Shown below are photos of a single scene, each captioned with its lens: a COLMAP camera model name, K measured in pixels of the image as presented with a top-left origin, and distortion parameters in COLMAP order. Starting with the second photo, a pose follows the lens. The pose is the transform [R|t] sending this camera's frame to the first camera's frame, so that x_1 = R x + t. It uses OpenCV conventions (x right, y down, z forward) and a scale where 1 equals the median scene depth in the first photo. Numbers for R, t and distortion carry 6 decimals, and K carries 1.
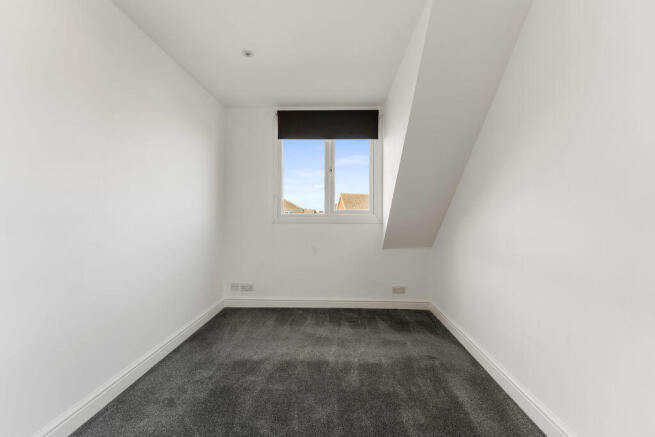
lens RADIAL K [[264.5, 0, 332.7], [0, 264.5, 213.4], [0, 0, 1]] dist [-0.000028, 0.000360]
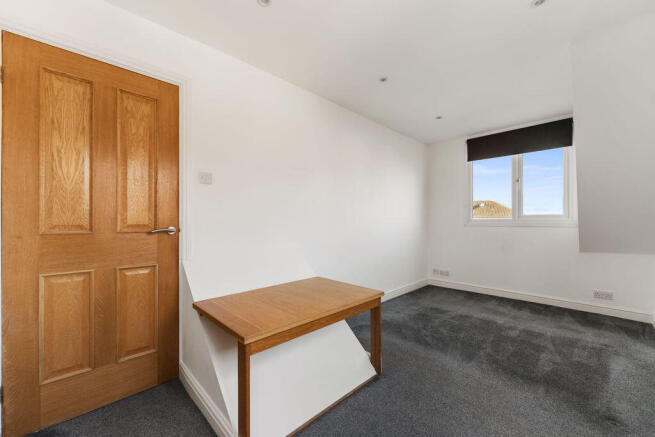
lens RADIAL K [[264.5, 0, 326.4], [0, 264.5, 220.6], [0, 0, 1]] dist [-0.000028, 0.000360]
pose [[0.709301, -0.007230, -0.704868, 0.251854], [0.005070, 0.999974, -0.005156, 0.015350], [0.704887, 0.000084, 0.709319, -0.484263]]
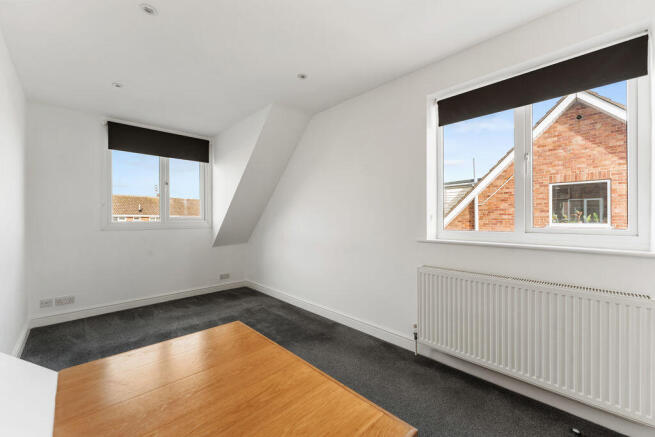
lens RADIAL K [[264.5, 0, 327.3], [0, 264.5, 220.7], [0, 0, 1]] dist [-0.000028, 0.000360]
pose [[0.698138, -0.012933, 0.715847, -0.411043], [0.006770, 0.999911, 0.011462, -0.009380], [-0.715931, -0.003156, 0.698163, -0.381815]]
